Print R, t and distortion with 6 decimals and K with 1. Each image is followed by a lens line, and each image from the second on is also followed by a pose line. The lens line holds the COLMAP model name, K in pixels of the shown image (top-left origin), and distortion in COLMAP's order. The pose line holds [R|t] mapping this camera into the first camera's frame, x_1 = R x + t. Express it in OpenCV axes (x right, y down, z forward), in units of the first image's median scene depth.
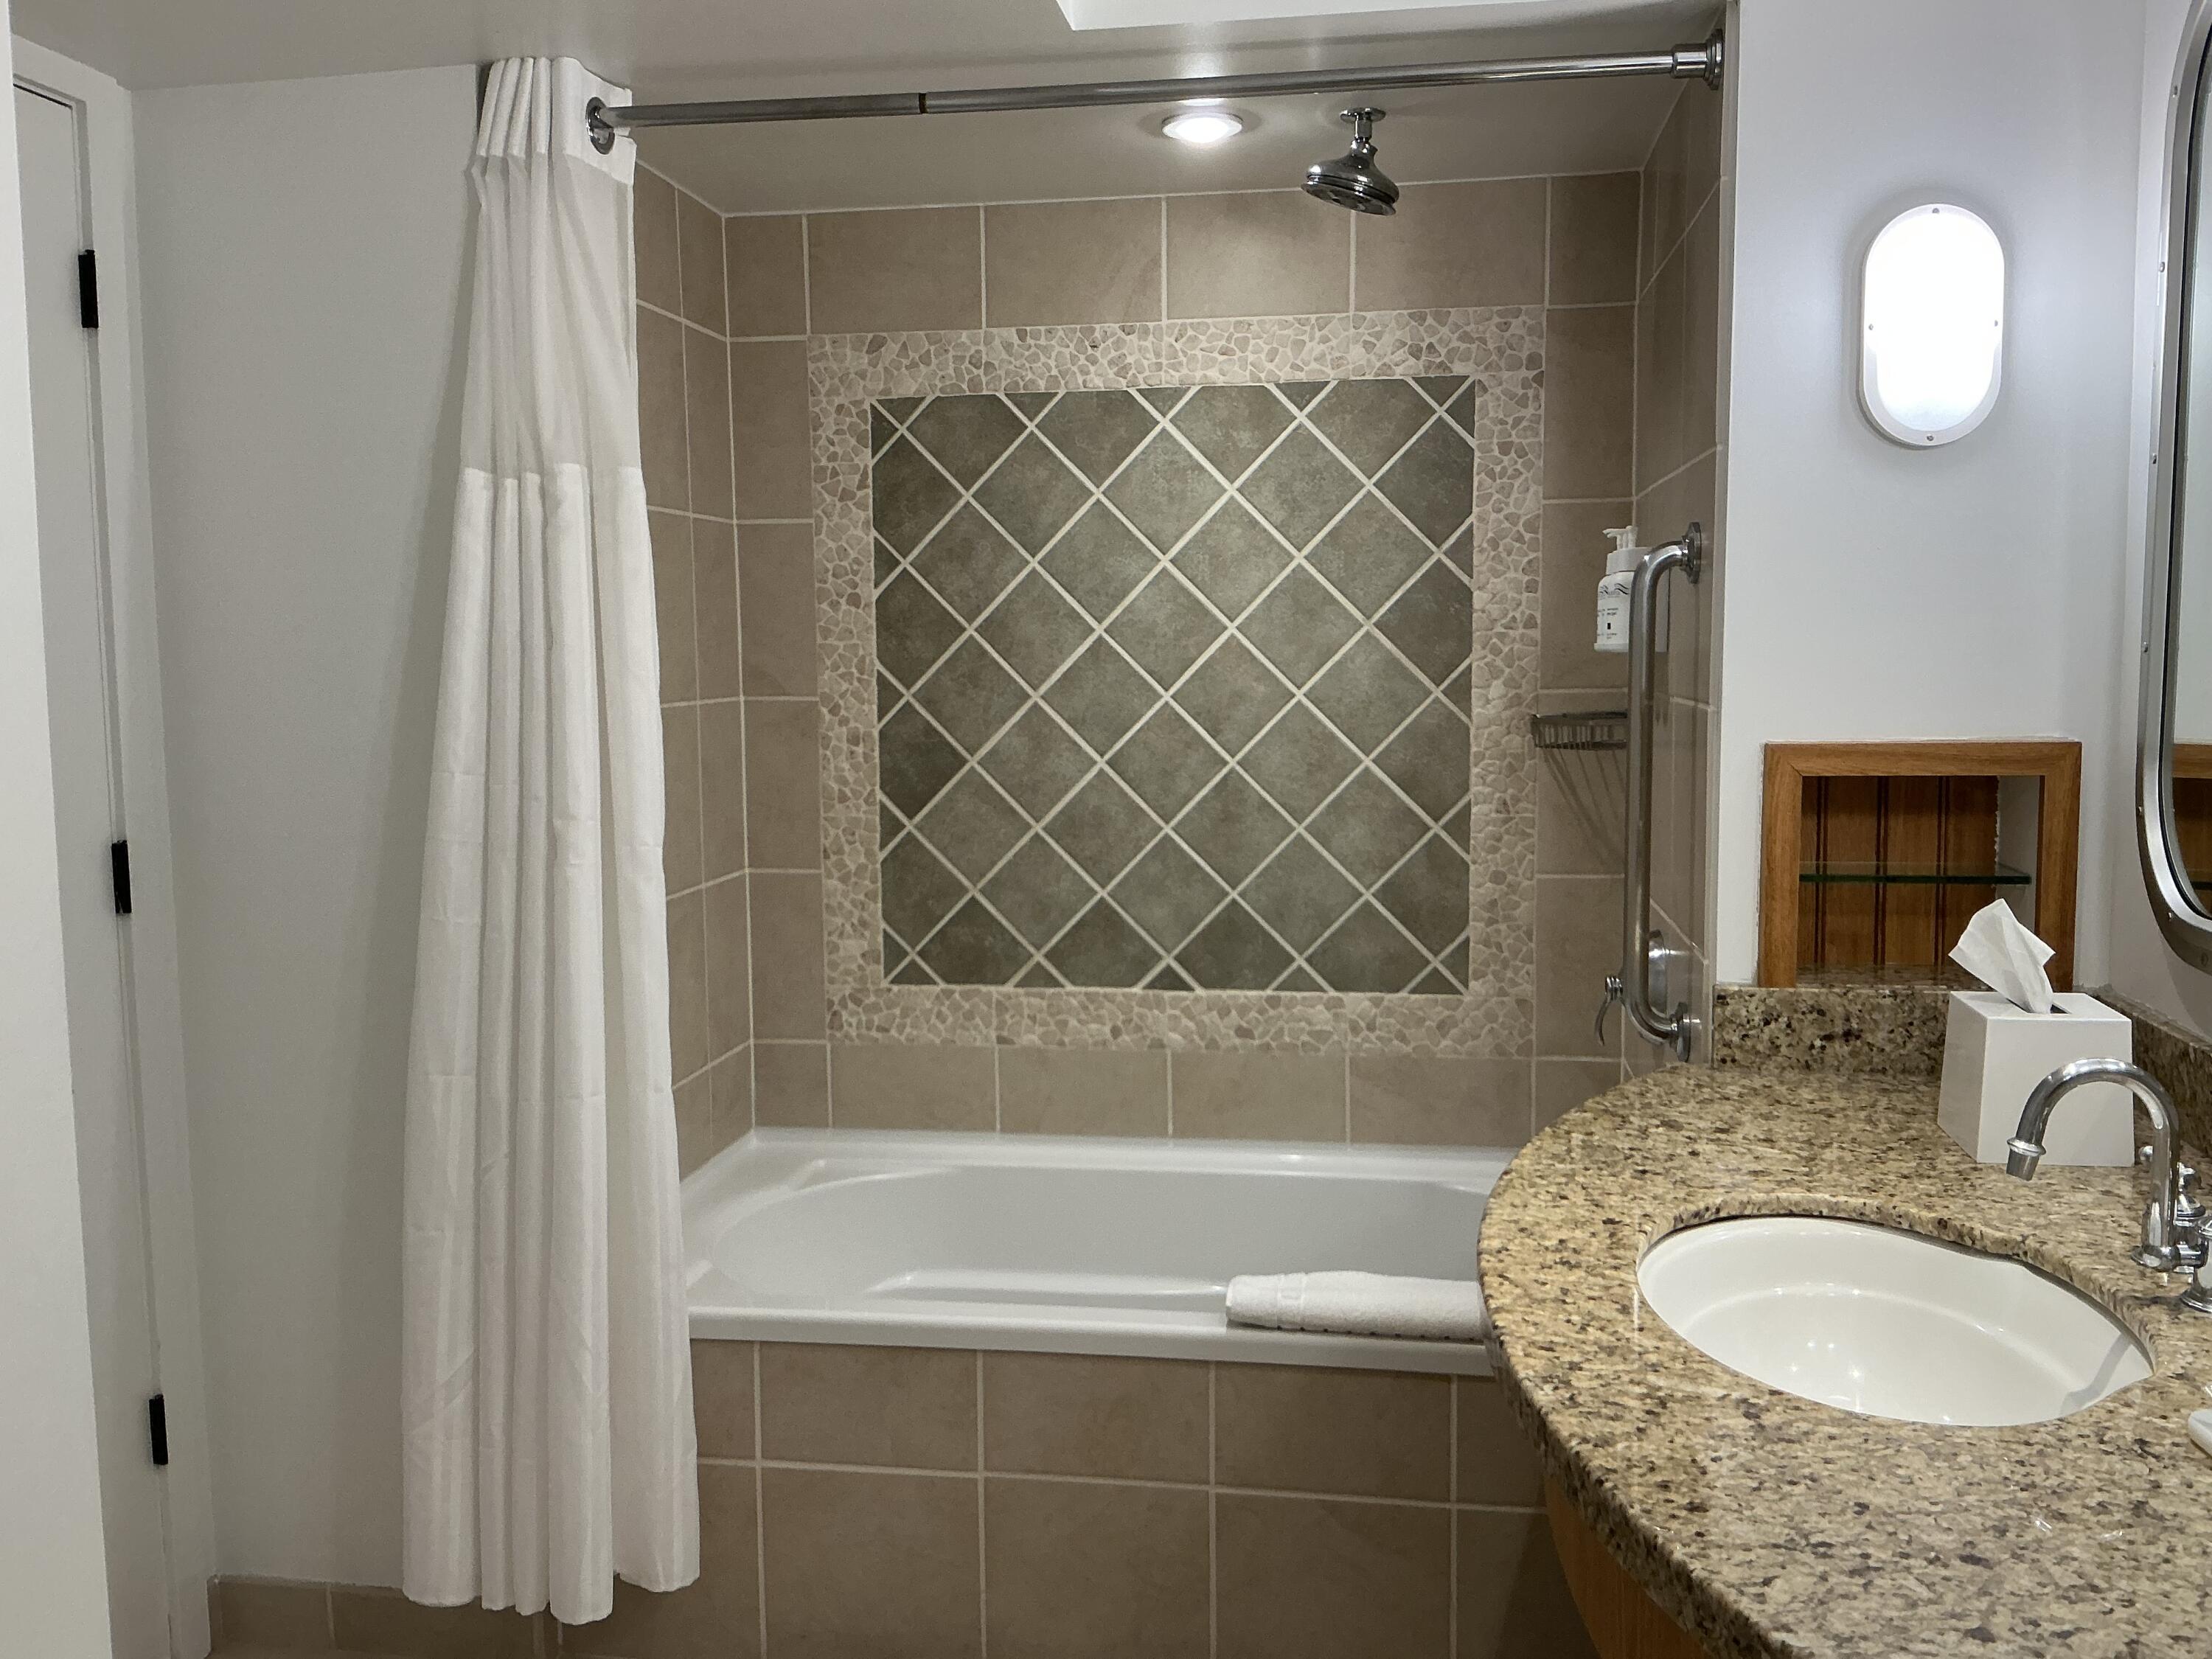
lens RADIAL K [[1781.0, 0, 1106.0], [0, 1781.0, 829.5], [0, 0, 1]] dist [0.122807, -0.240311]
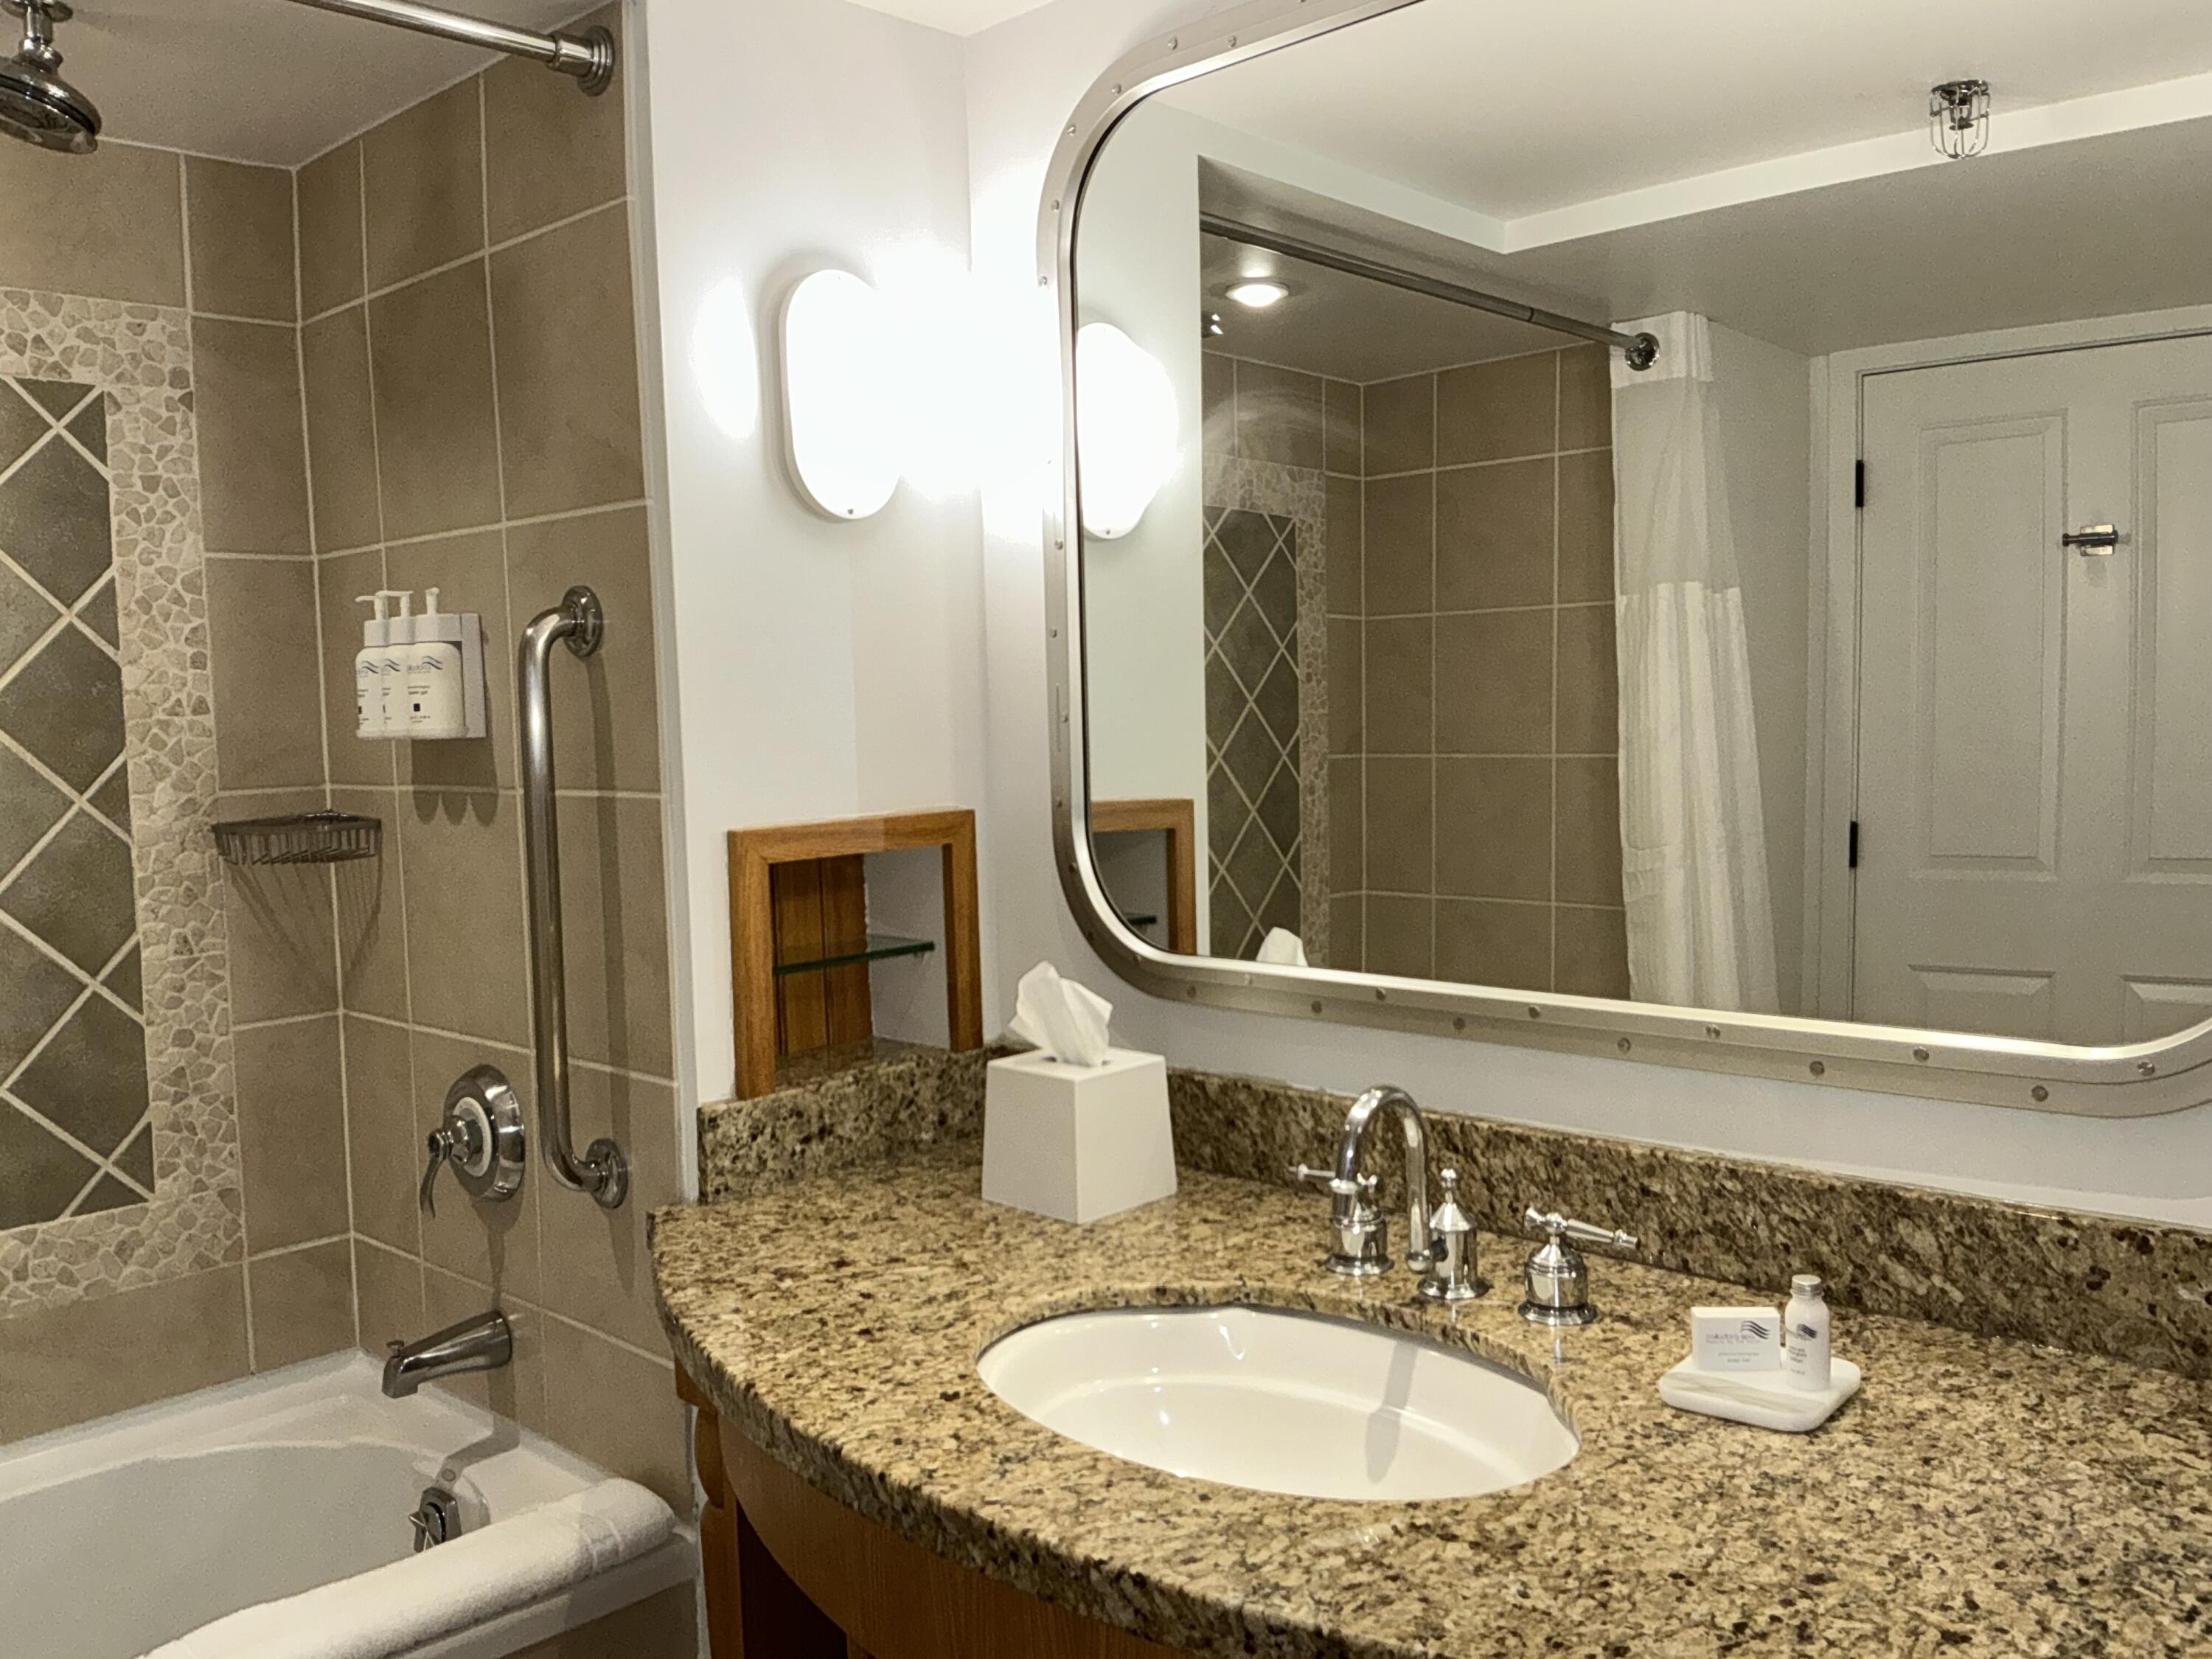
lens RADIAL K [[1781.0, 0, 1106.0], [0, 1781.0, 829.5], [0, 0, 1]] dist [0.122807, -0.240311]
pose [[0.573789, -0.064474, 0.816461, -0.185140], [0.108647, 0.994078, 0.002146, -0.021267], [-0.811765, 0.087474, 0.577396, 0.230363]]
